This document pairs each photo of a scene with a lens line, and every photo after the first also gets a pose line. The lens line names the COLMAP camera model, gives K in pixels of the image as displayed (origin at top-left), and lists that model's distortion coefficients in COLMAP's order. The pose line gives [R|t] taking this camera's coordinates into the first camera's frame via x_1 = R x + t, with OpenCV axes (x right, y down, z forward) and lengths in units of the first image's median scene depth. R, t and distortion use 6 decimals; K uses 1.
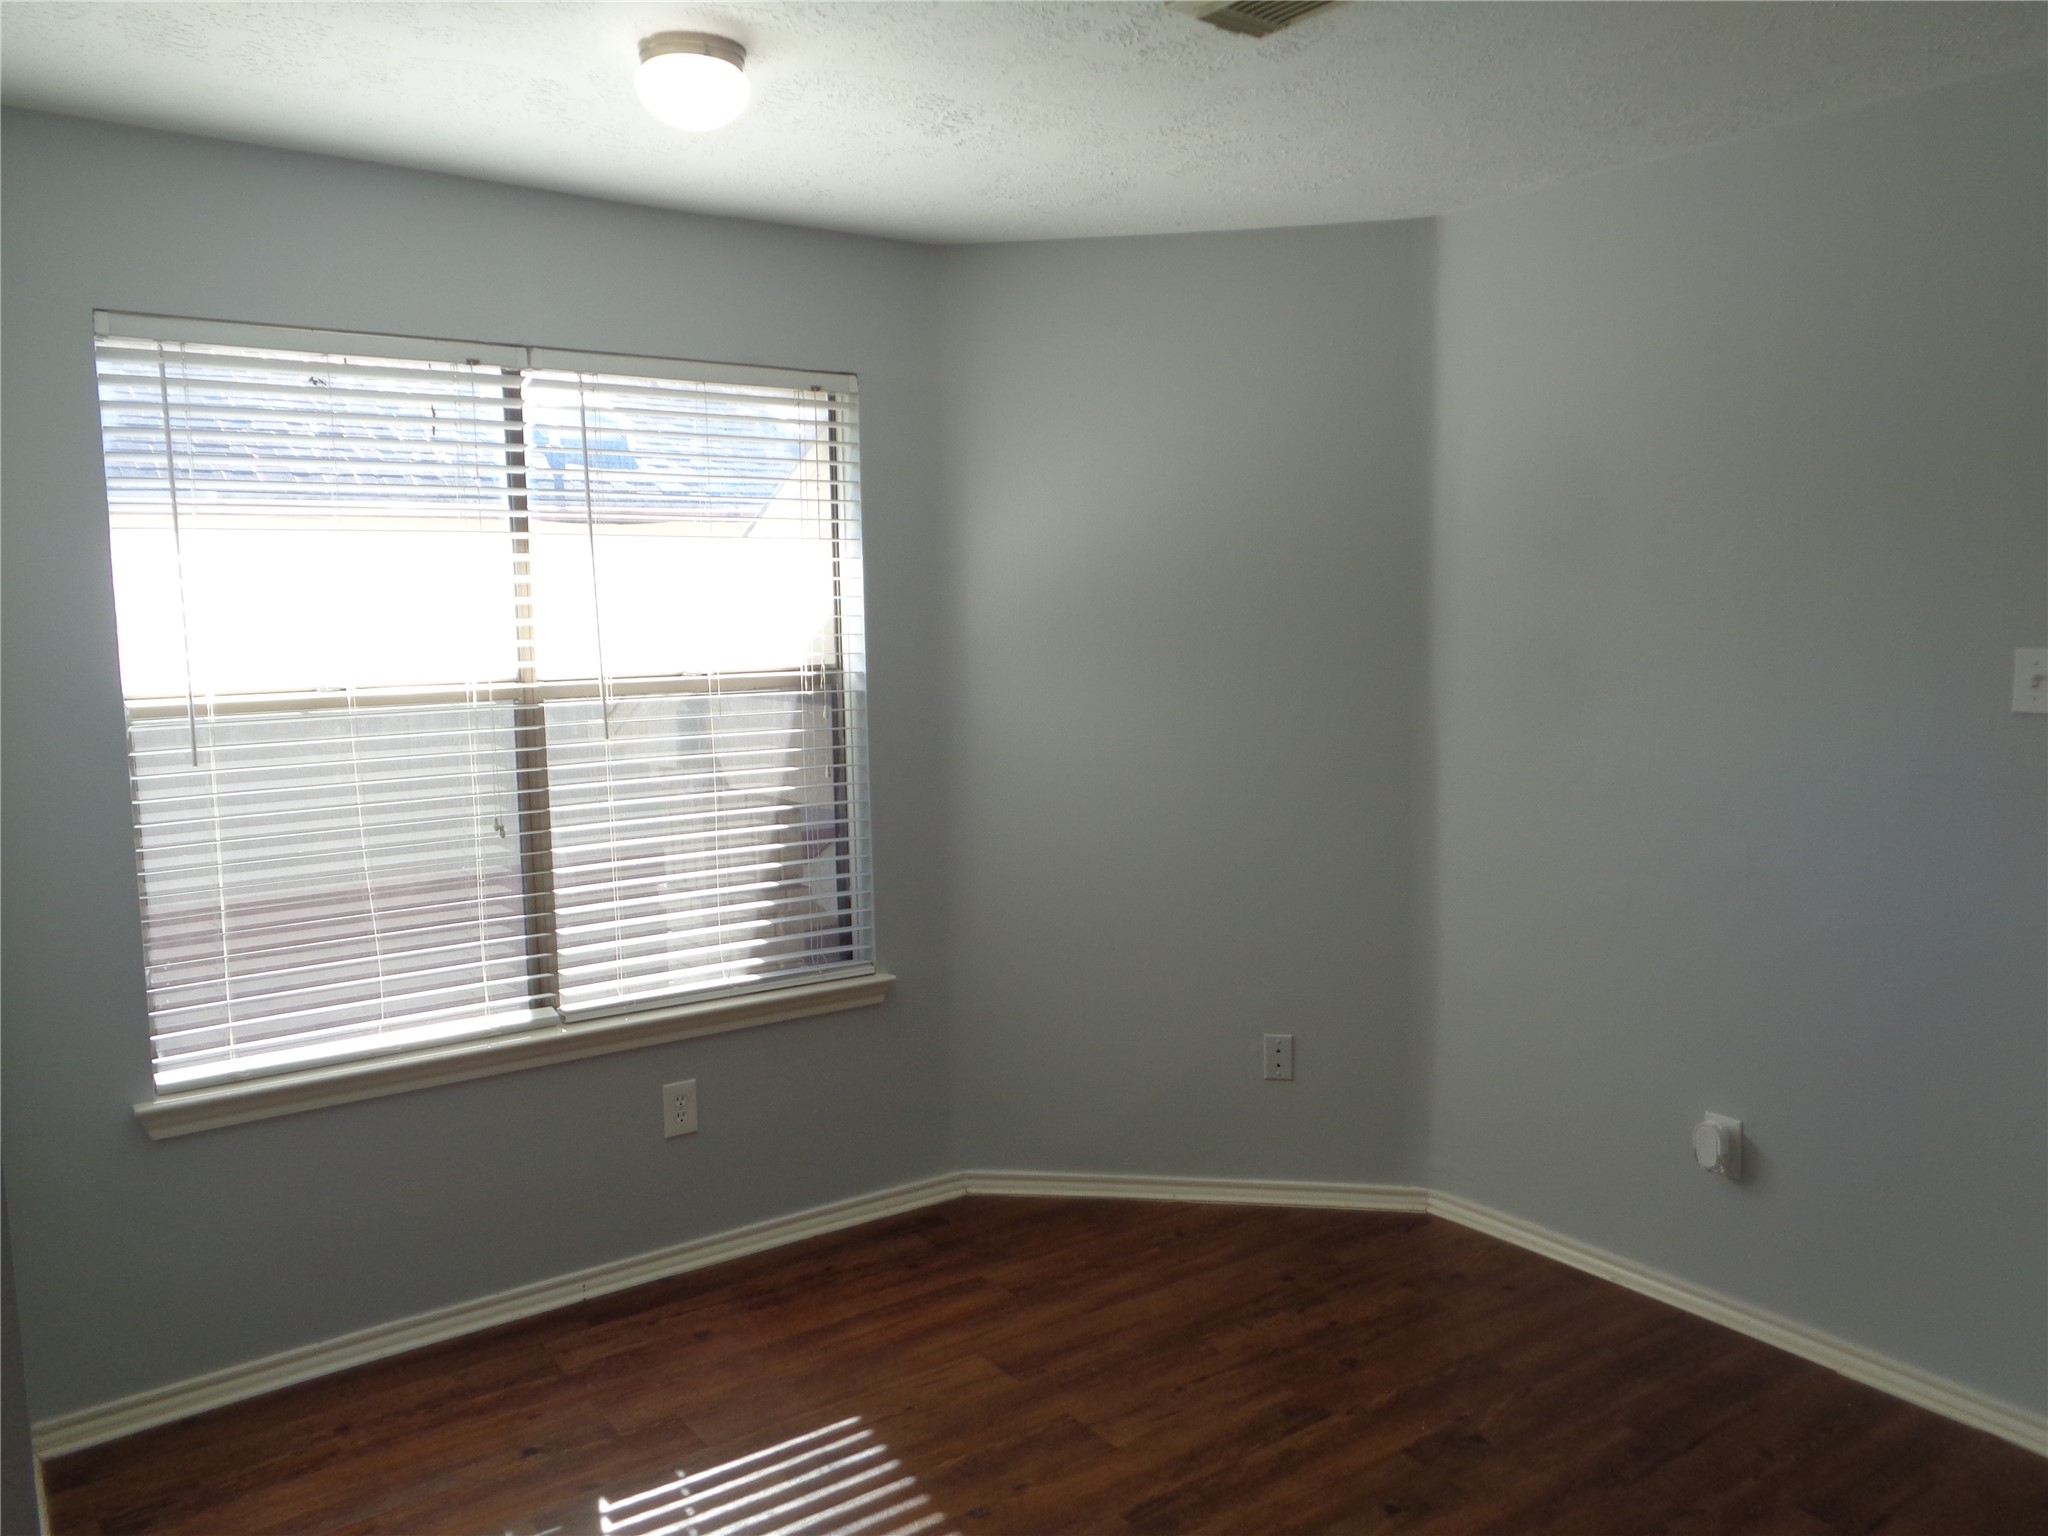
lens RADIAL K [[1573.6, 0, 1025.9], [0, 1573.6, 751.3], [0, 0, 1]] dist [0.012998, 0.015853]
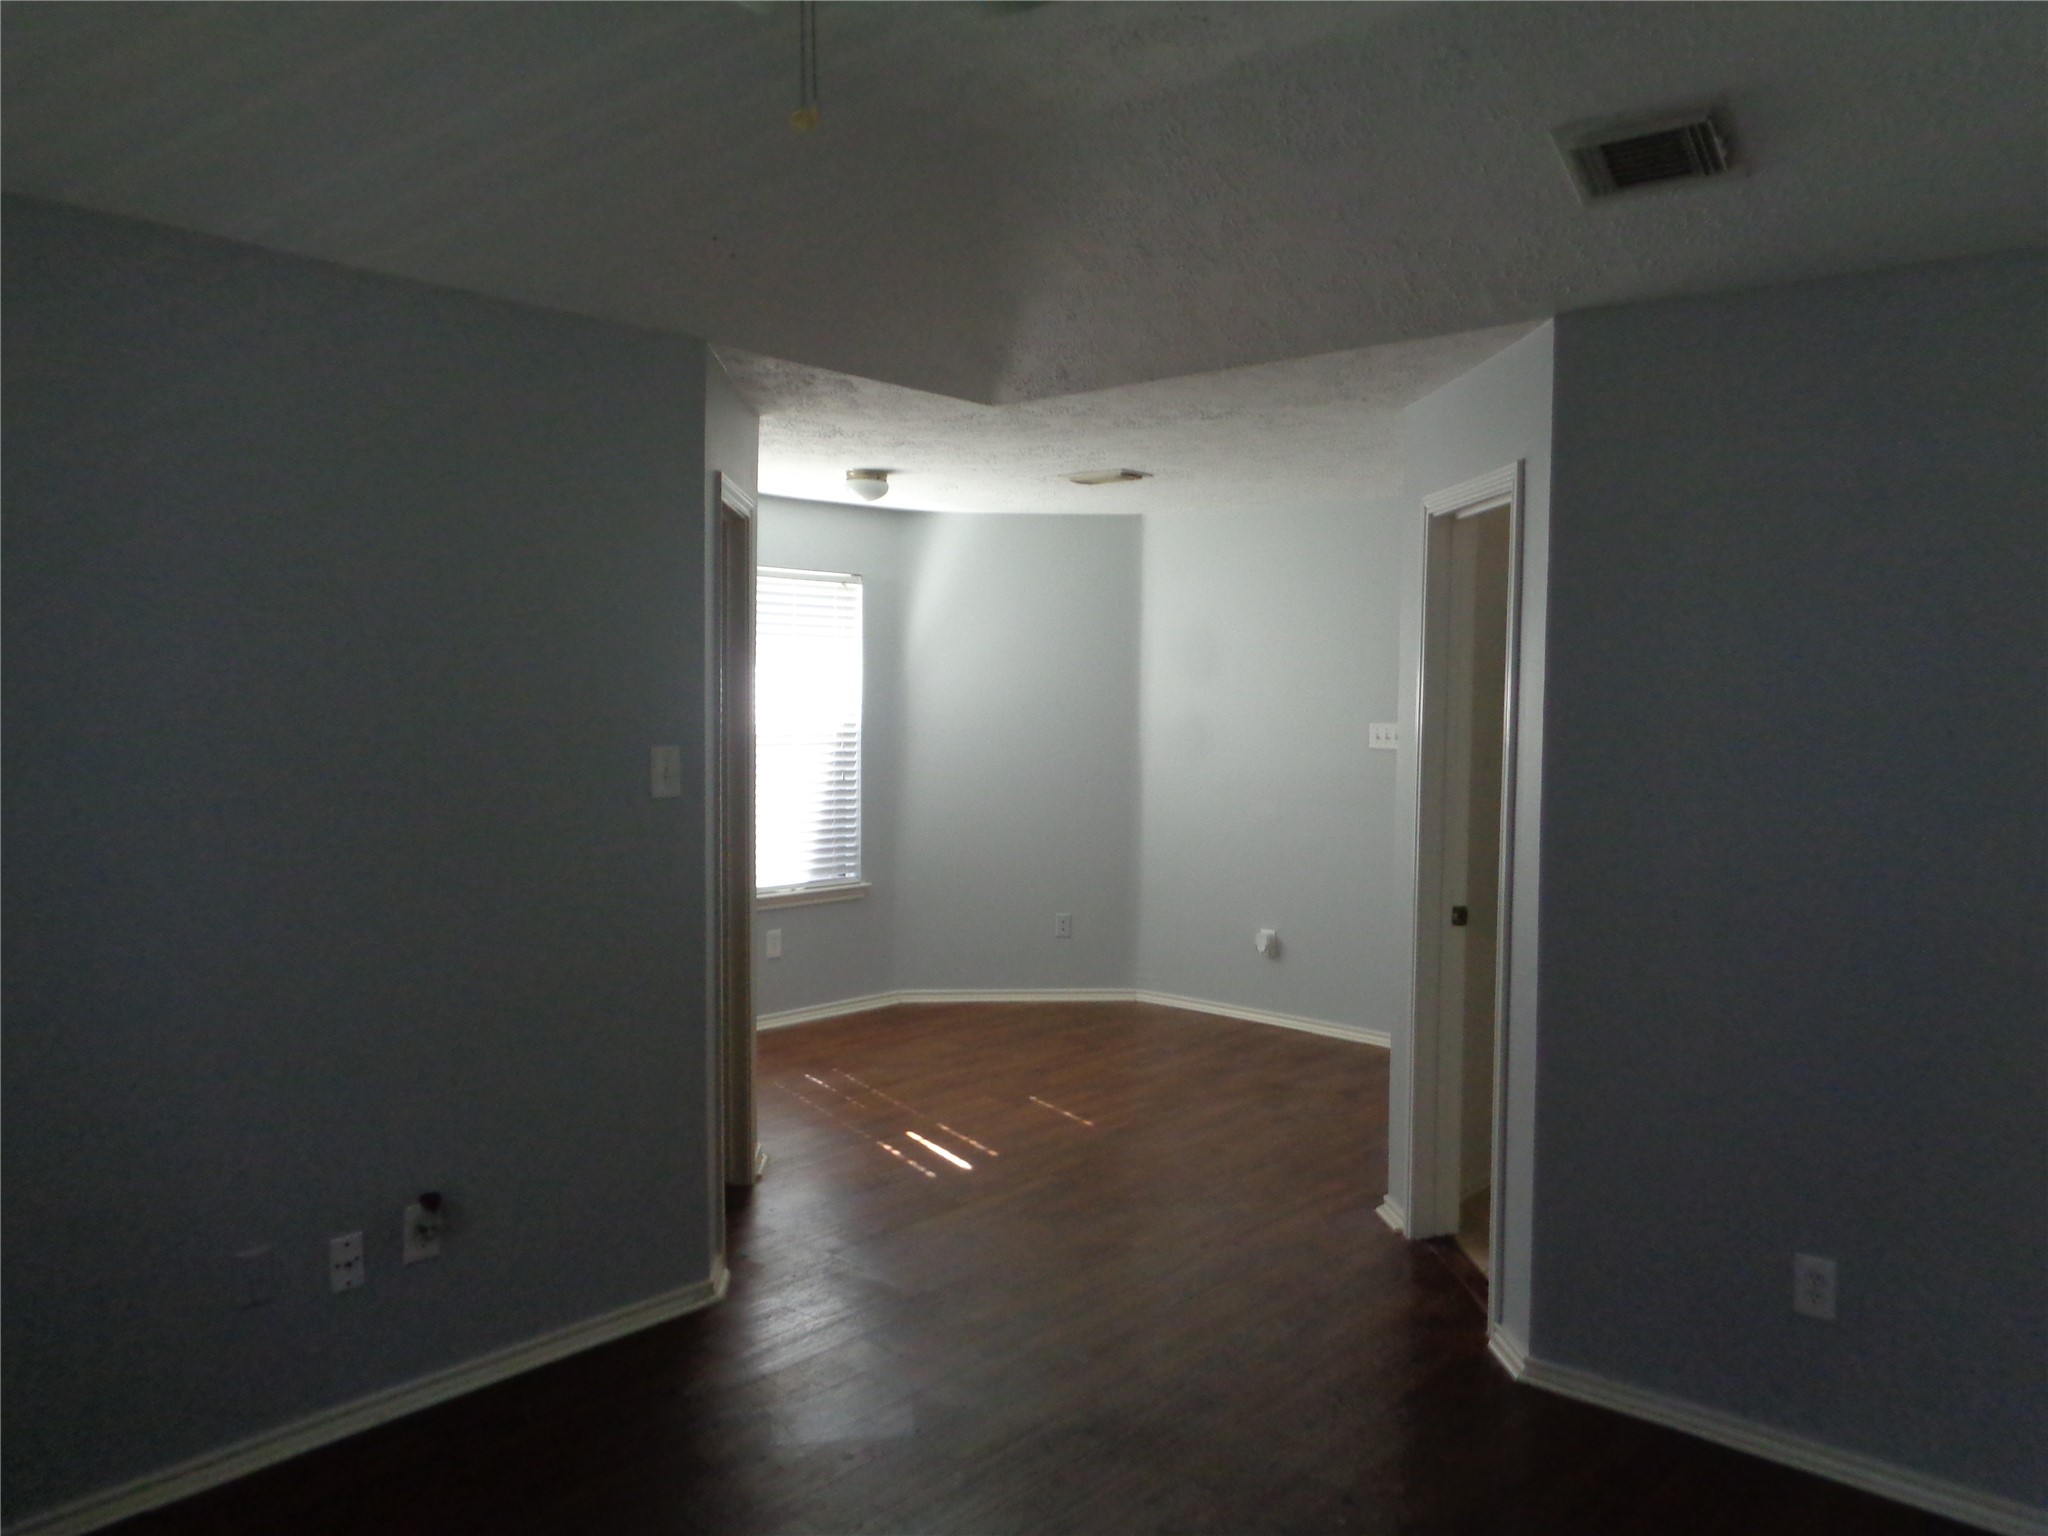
lens RADIAL K [[1573.6, 0, 1025.9], [0, 1573.6, 751.3], [0, 0, 1]] dist [0.012998, 0.015853]
pose [[0.971874, 0.023897, 0.234287, -0.377171], [-0.009544, 0.998018, -0.062206, 0.105503], [-0.235309, 0.058220, 0.970175, -0.982877]]
